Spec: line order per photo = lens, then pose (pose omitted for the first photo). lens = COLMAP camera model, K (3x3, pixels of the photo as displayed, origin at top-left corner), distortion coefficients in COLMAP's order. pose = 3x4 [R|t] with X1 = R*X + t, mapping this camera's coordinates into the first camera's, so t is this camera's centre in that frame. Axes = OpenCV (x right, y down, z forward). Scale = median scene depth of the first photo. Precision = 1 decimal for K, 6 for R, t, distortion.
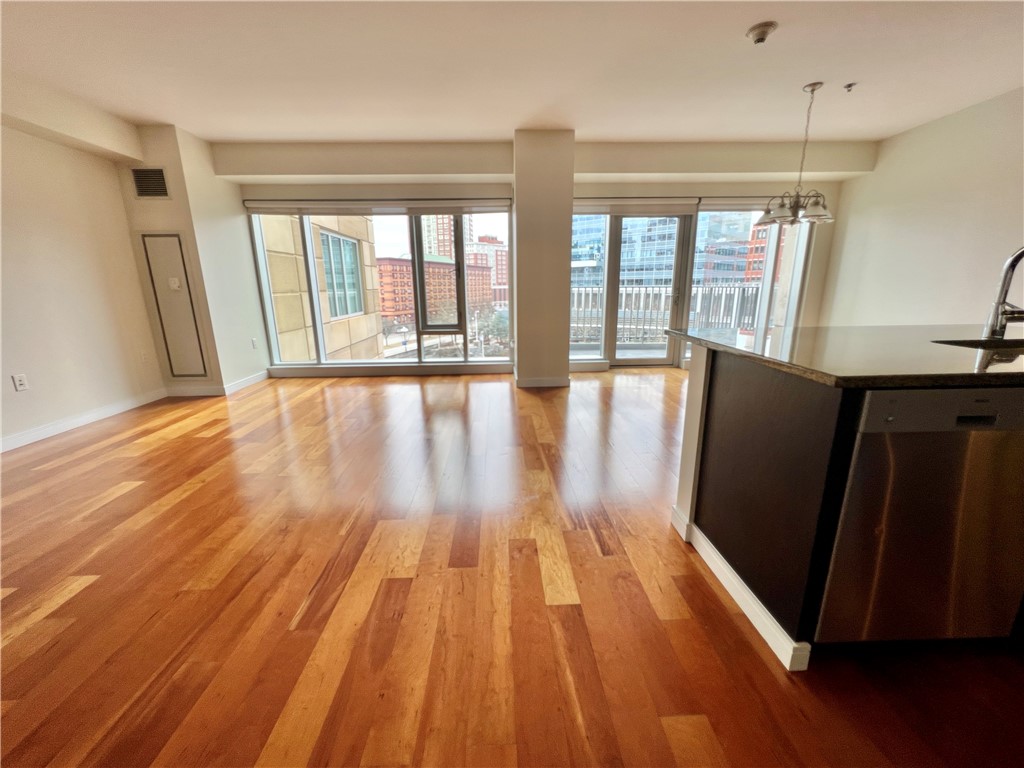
lens RADIAL K [[410.2, 0, 510.3], [0, 410.2, 386.7], [0, 0, 1]] dist [0.000840, 0.000456]
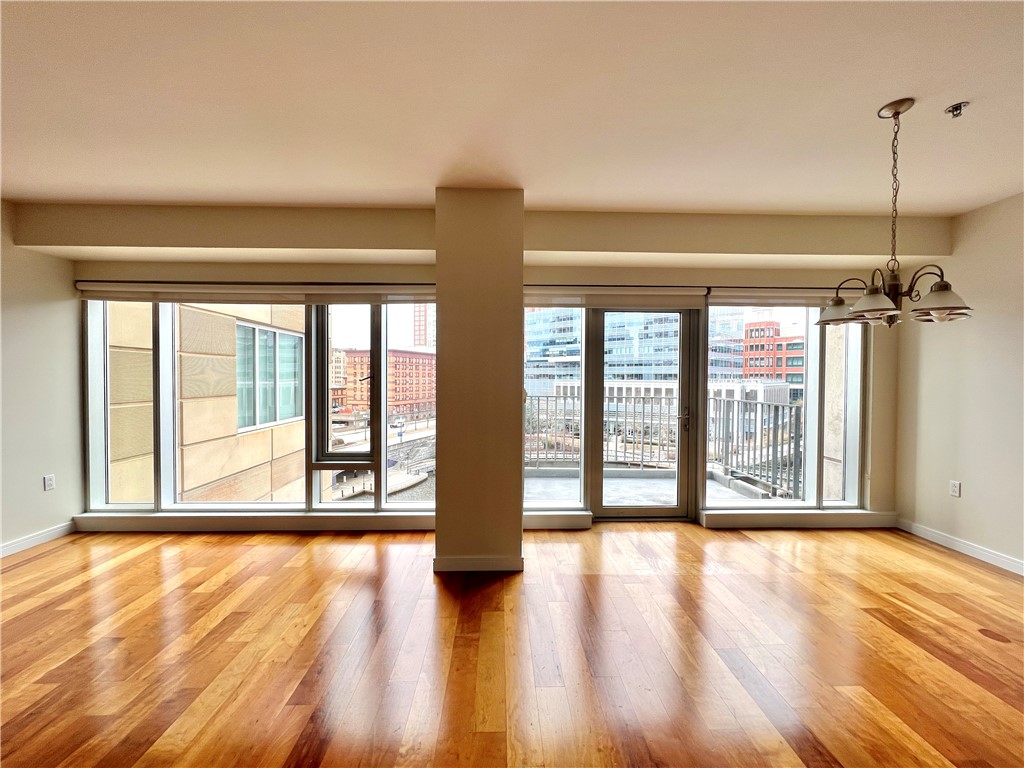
lens RADIAL K [[411.3, 0, 511.0], [0, 411.3, 383.5], [0, 0, 1]] dist [0.000384, -0.000308]
pose [[0.999844, 0.016495, -0.006263, 0.112197], [-0.017479, 0.974452, -0.223913, -0.117735], [0.002410, 0.223987, 0.974589, 0.304336]]
